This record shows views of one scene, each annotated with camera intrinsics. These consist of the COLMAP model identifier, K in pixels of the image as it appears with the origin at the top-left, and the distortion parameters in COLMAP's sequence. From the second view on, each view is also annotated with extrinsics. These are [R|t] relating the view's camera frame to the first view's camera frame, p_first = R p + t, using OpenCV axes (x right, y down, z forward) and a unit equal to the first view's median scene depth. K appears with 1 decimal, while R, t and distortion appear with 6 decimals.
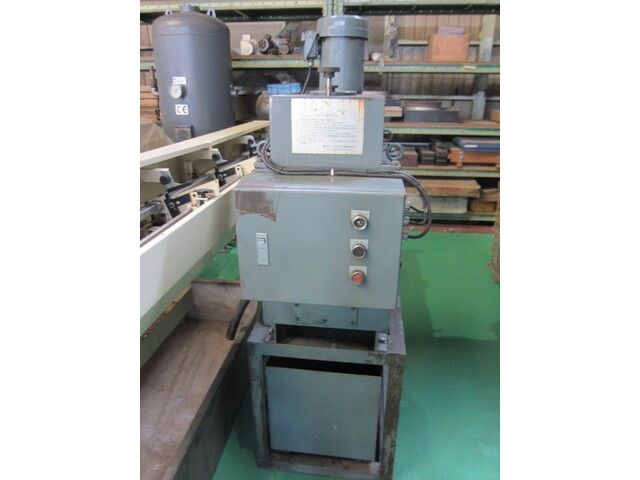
lens RADIAL K [[392.9, 0, 320.0], [0, 392.9, 240.0], [0, 0, 1]] dist [-0.002745, -0.000149]
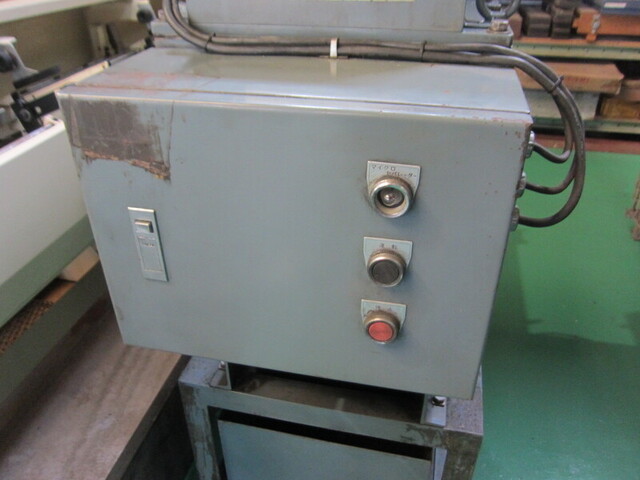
lens RADIAL K [[525.0, 0, 316.9], [0, 525.0, 236.8], [0, 0, 1]] dist [-0.032266, -0.000235]
pose [[0.995047, 0.042541, -0.089844, 0.055344], [-0.025865, 0.983471, 0.179206, -0.064390], [0.095982, -0.175995, 0.979701, 0.363647]]
